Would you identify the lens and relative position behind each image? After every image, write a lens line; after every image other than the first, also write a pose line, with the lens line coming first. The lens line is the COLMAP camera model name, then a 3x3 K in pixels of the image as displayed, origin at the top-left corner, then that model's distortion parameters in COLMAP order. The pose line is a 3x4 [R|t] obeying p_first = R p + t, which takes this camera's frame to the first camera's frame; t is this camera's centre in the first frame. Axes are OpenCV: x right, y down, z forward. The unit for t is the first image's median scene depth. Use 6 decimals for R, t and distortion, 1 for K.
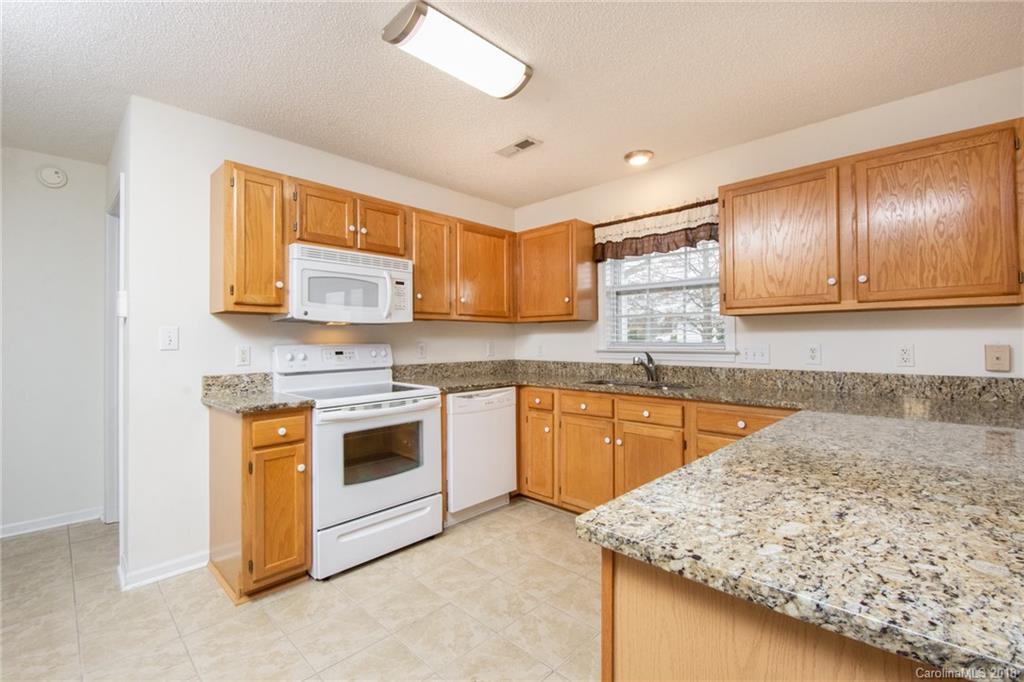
lens RADIAL K [[442.3, 0, 486.6], [0, 442.3, 346.6], [0, 0, 1]] dist [-0.000025, -0.000131]
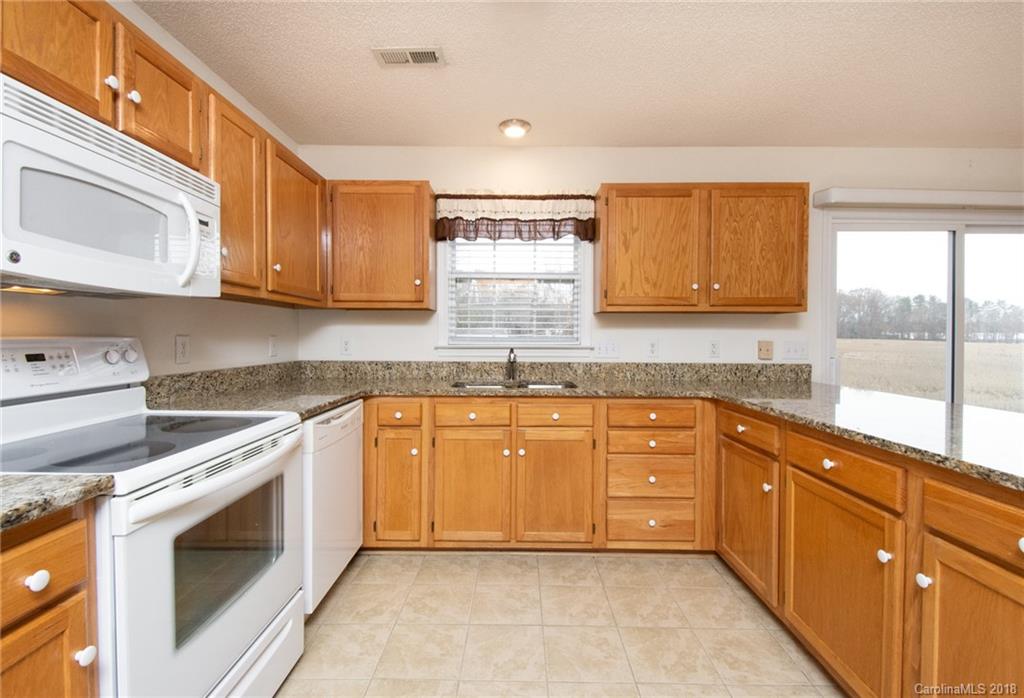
lens RADIAL K [[472.2, 0, 512.0], [0, 472.2, 349.0], [0, 0, 1]] dist [0.035453, -0.000216]
pose [[0.707314, -0.011875, 0.706800, -0.339191], [0.000311, 0.999864, 0.016488, -0.001940], [-0.706900, -0.011443, 0.707221, 0.329188]]
